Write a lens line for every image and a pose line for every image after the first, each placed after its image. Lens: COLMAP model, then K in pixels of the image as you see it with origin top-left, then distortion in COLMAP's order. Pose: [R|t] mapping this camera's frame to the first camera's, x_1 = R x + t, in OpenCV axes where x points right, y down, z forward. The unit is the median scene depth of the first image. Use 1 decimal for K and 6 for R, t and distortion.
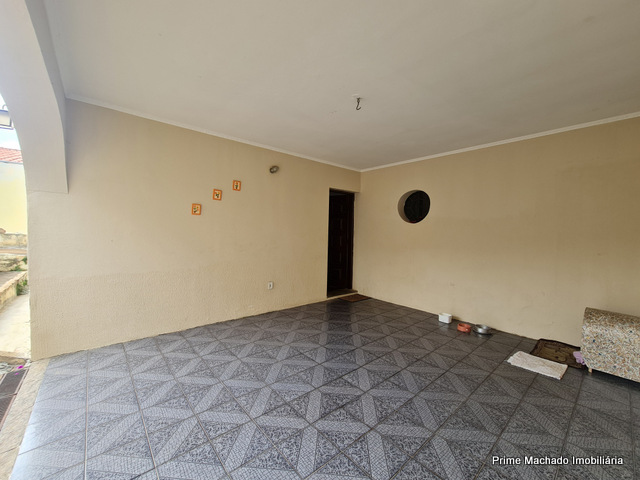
lens RADIAL K [[262.5, 0, 320.6], [0, 262.5, 241.3], [0, 0, 1]] dist [-0.003563, 0.001150]
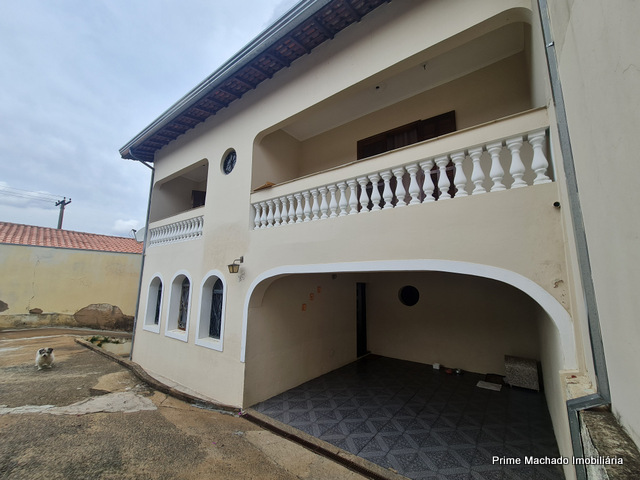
lens RADIAL K [[262.5, 0, 319.4], [0, 262.5, 238.3], [0, 0, 1]] dist [-0.003563, 0.001150]
pose [[0.976243, 0.030139, 0.214573, -0.832752], [0.015180, 0.978333, -0.206482, -0.227179], [-0.216147, 0.204833, 0.954633, -0.797290]]
